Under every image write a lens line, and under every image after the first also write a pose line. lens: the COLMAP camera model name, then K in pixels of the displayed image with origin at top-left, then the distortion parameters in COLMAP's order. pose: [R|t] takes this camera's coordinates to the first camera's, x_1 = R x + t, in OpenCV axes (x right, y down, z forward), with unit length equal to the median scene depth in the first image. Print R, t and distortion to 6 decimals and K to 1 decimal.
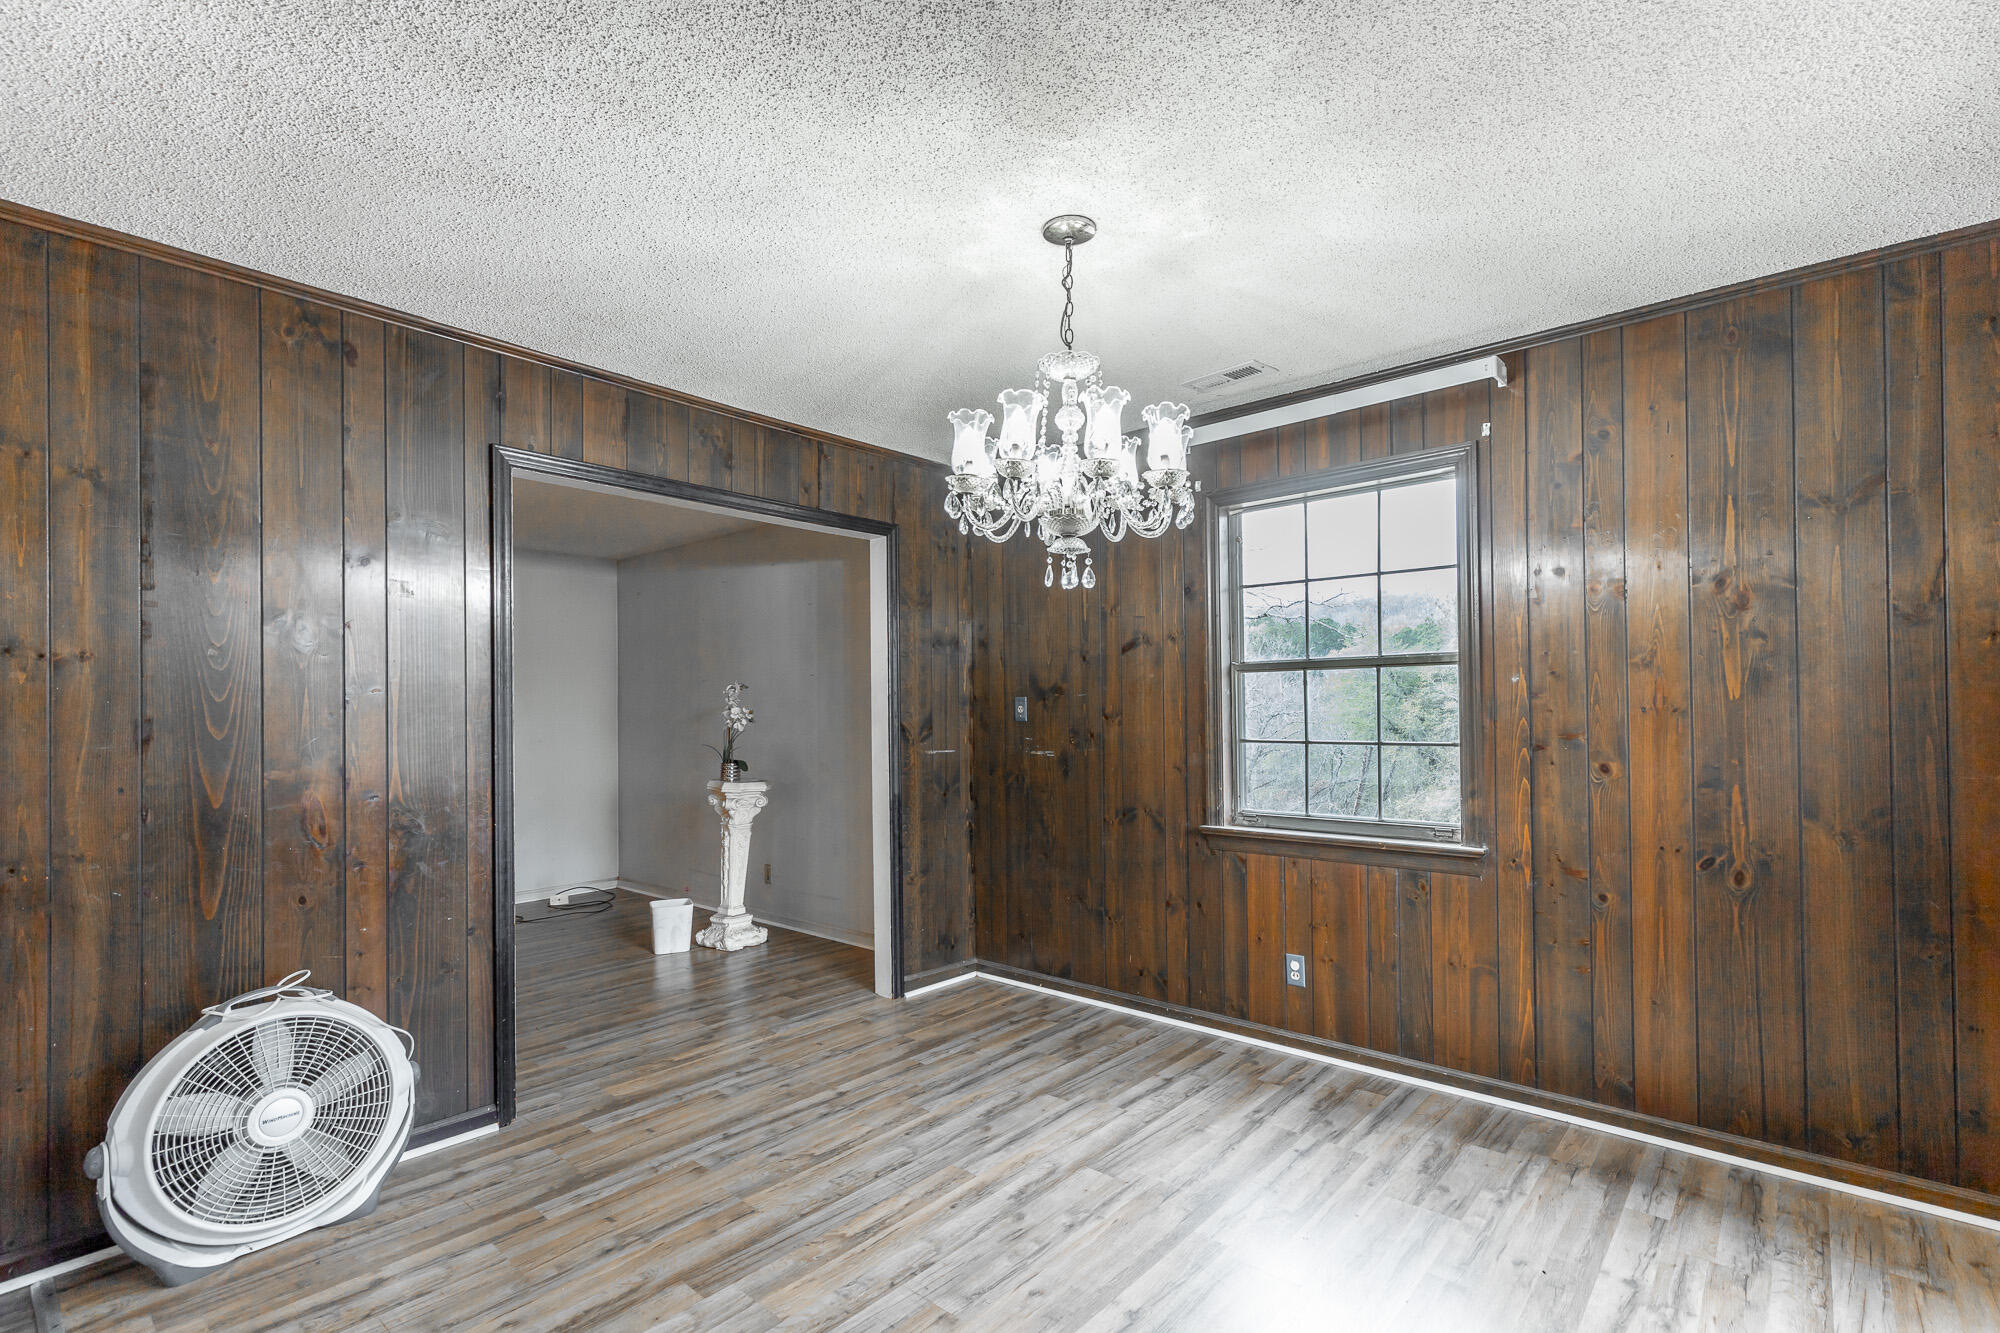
lens RADIAL K [[923.6, 0, 1021.5], [0, 923.6, 705.7], [0, 0, 1]] dist [0.010026, 0.000044]
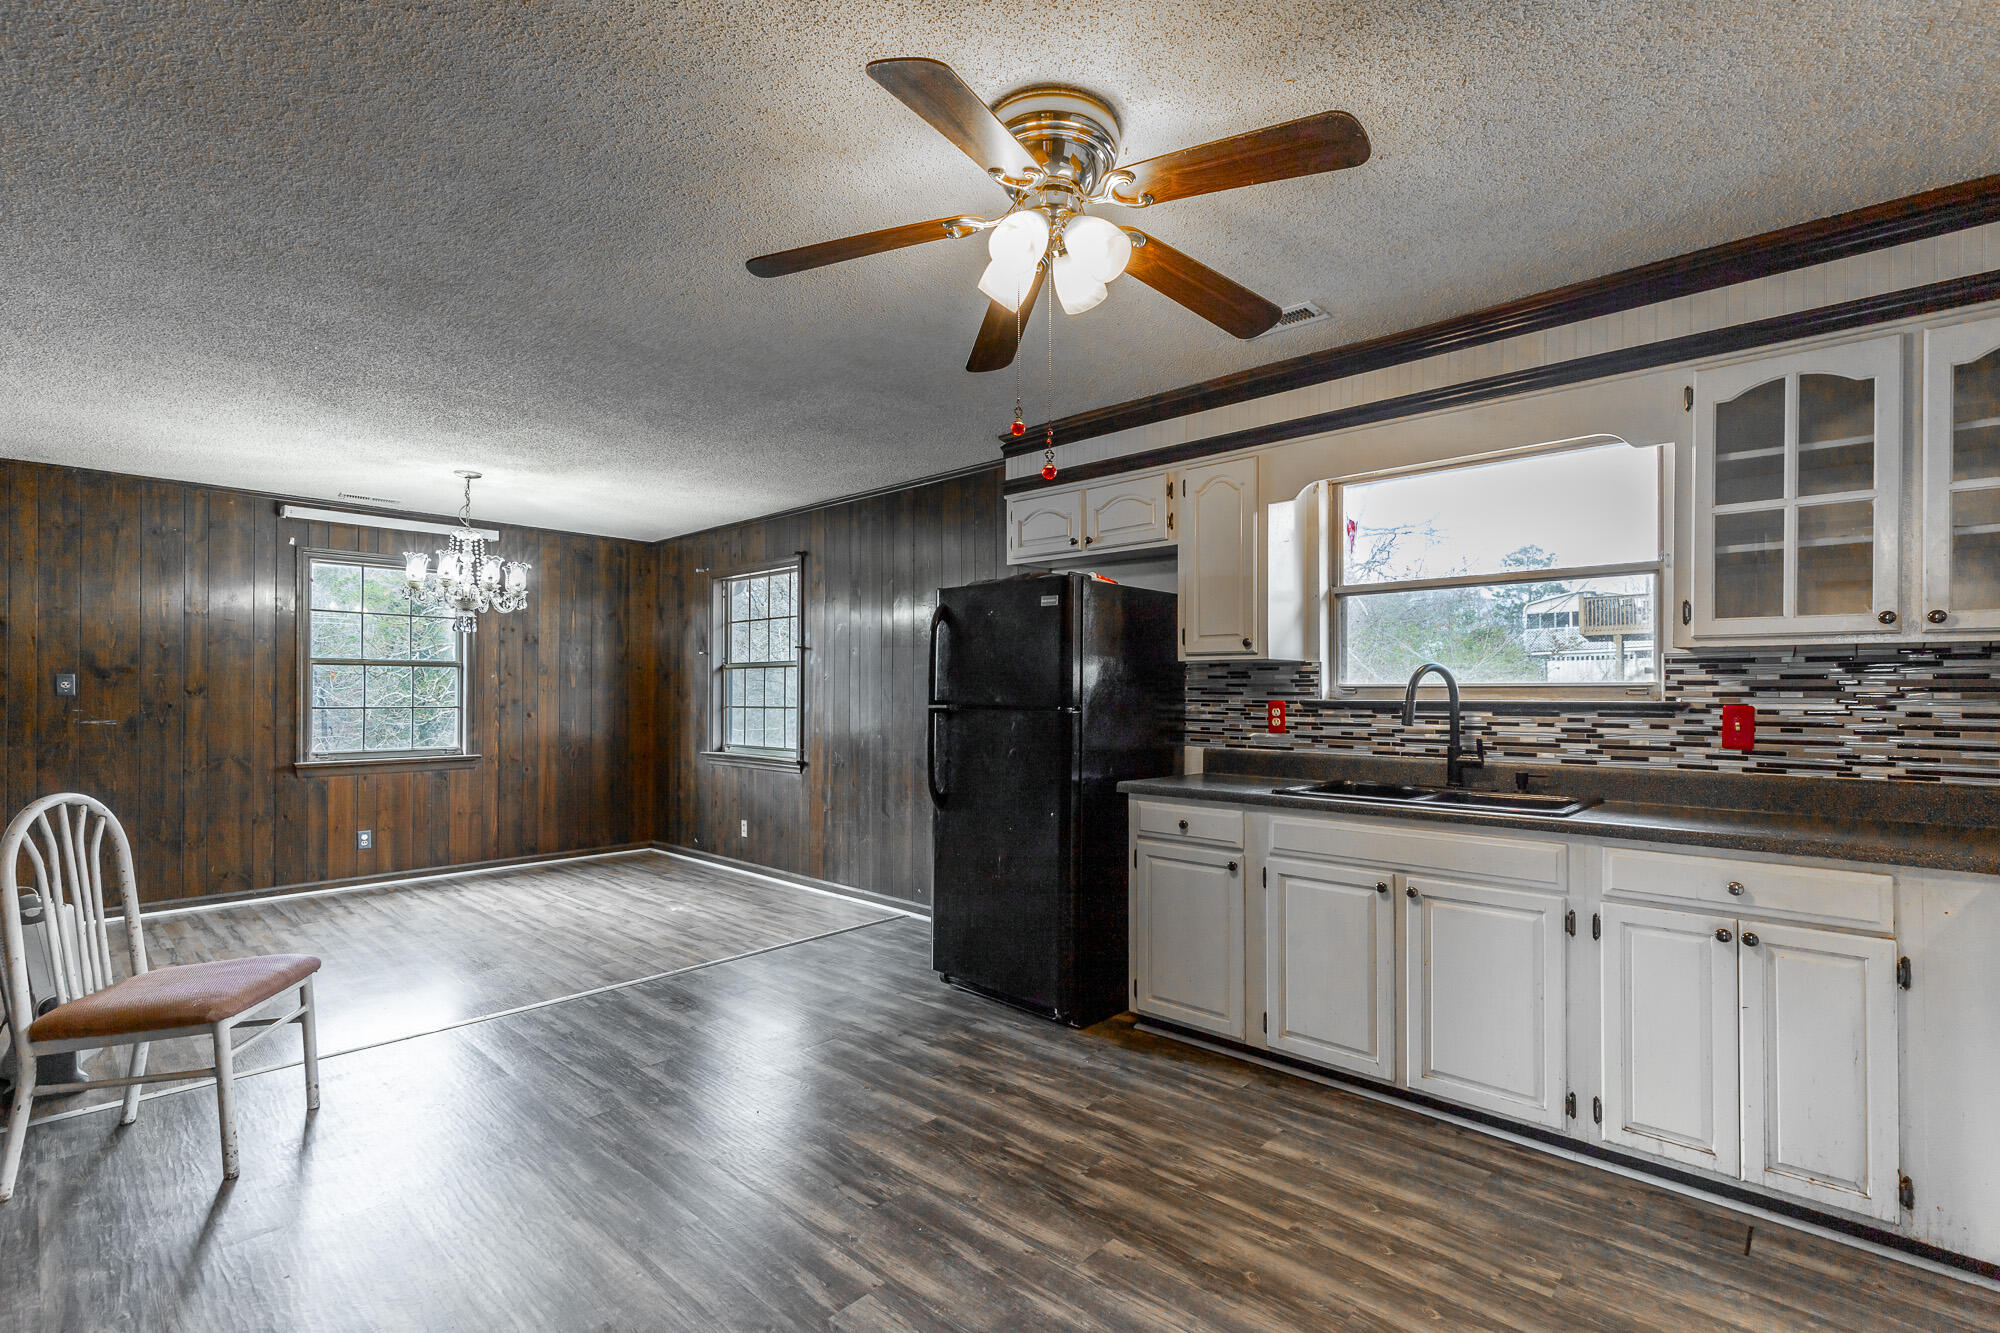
lens RADIAL K [[909.1, 0, 1005.8], [0, 909.1, 691.1], [0, 0, 1]] dist [0.001231, 0.000113]
pose [[0.035143, 0.013576, 0.999290, -1.432491], [-0.007386, 0.999884, -0.013324, 0.023339], [-0.999355, -0.006913, 0.035239, -0.267128]]
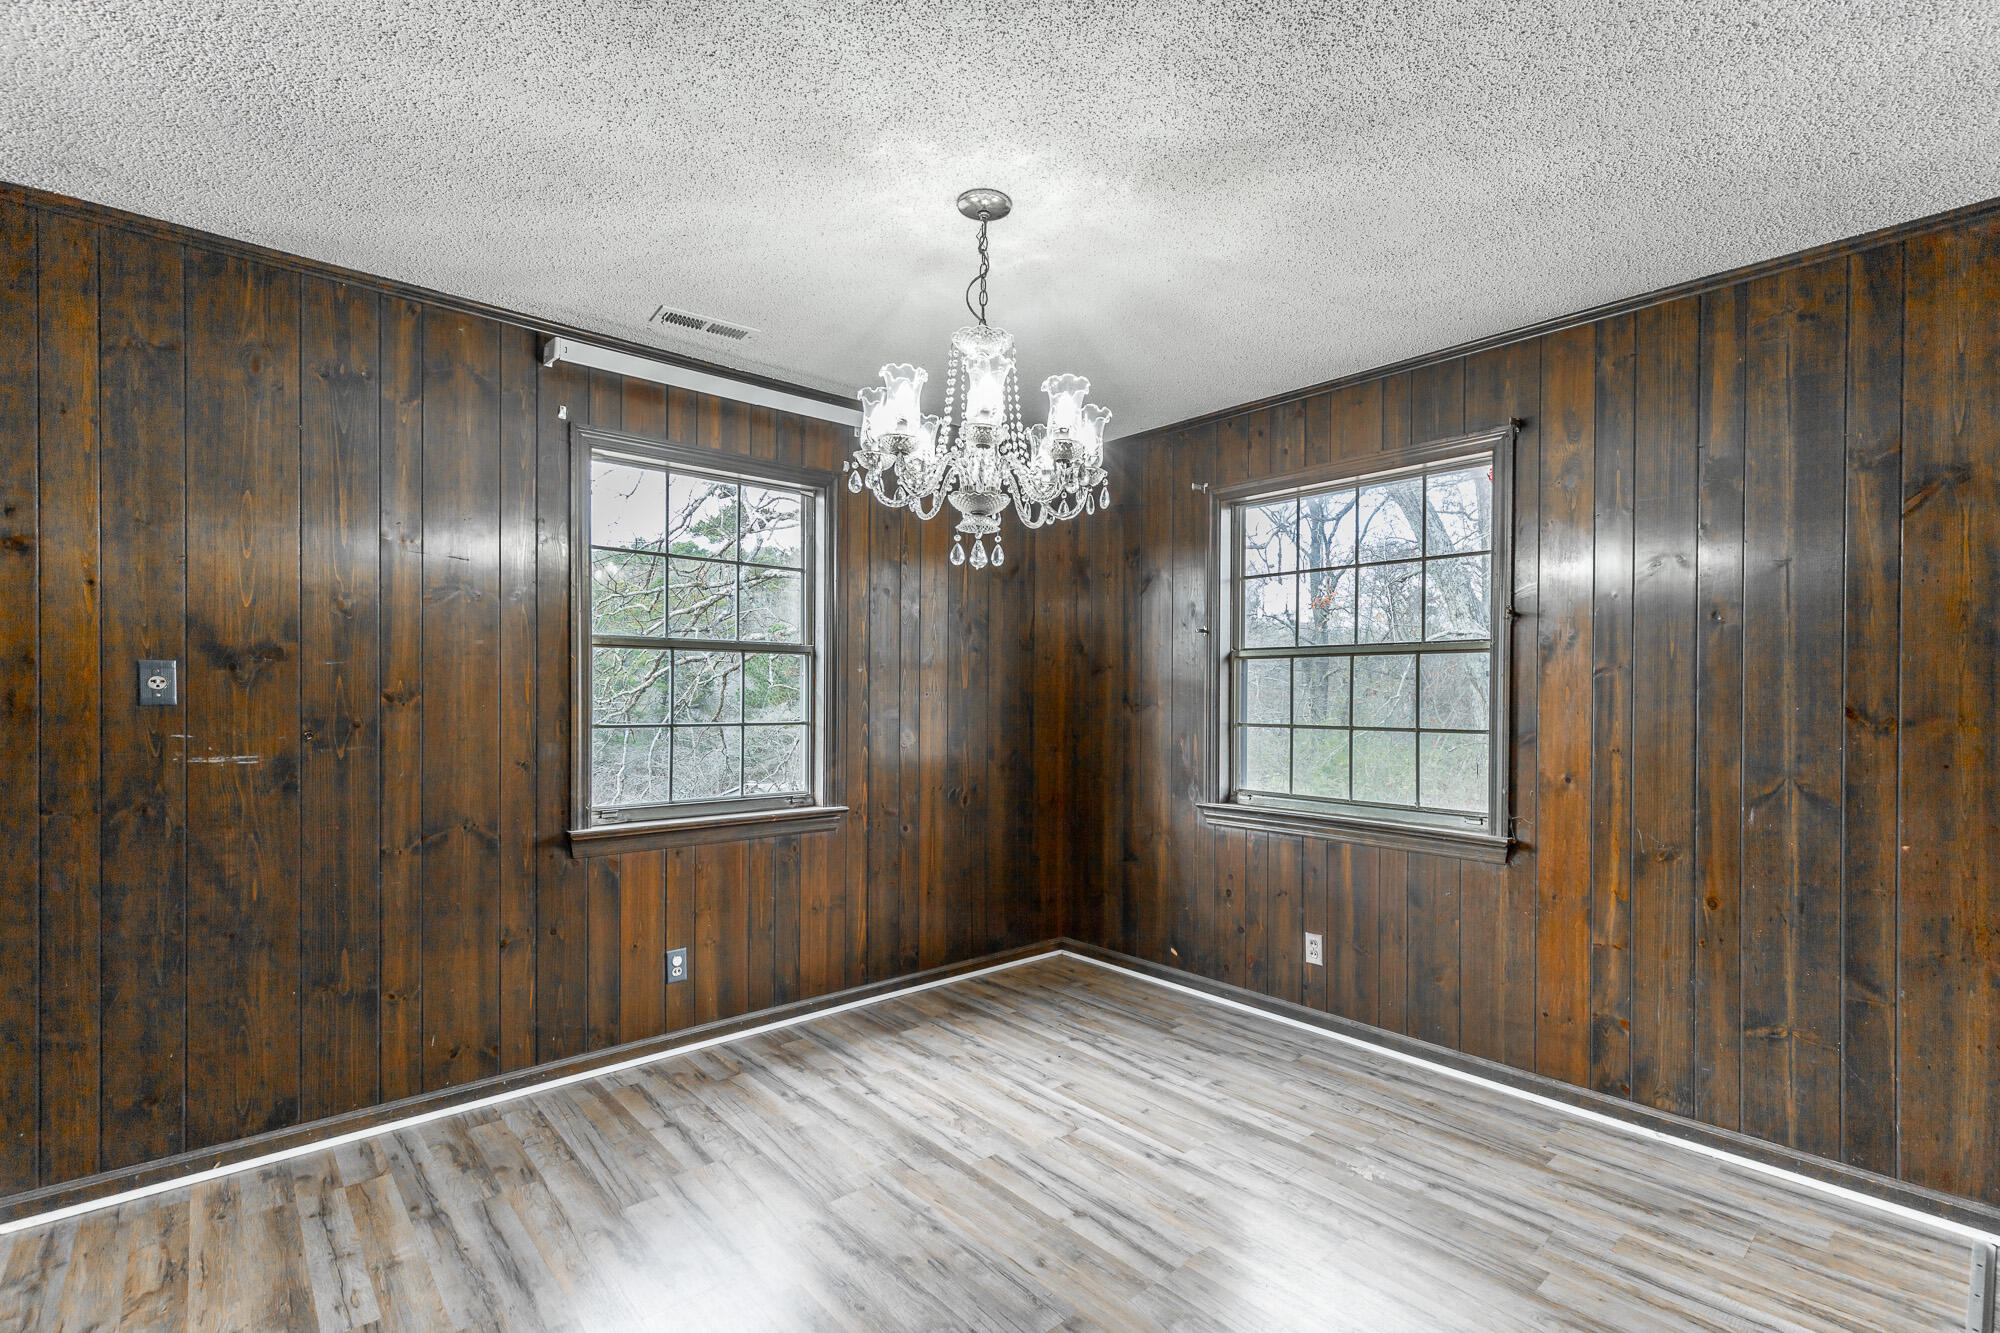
lens RADIAL K [[911.8, 0, 1010.1], [0, 911.8, 701.5], [0, 0, 1]] dist [0.003075, 0.000076]
pose [[0.135042, 0.001217, 0.990839, -0.615607], [-0.012880, 0.999917, 0.000527, 0.010444], [-0.990756, -0.012833, 0.135046, 0.566564]]
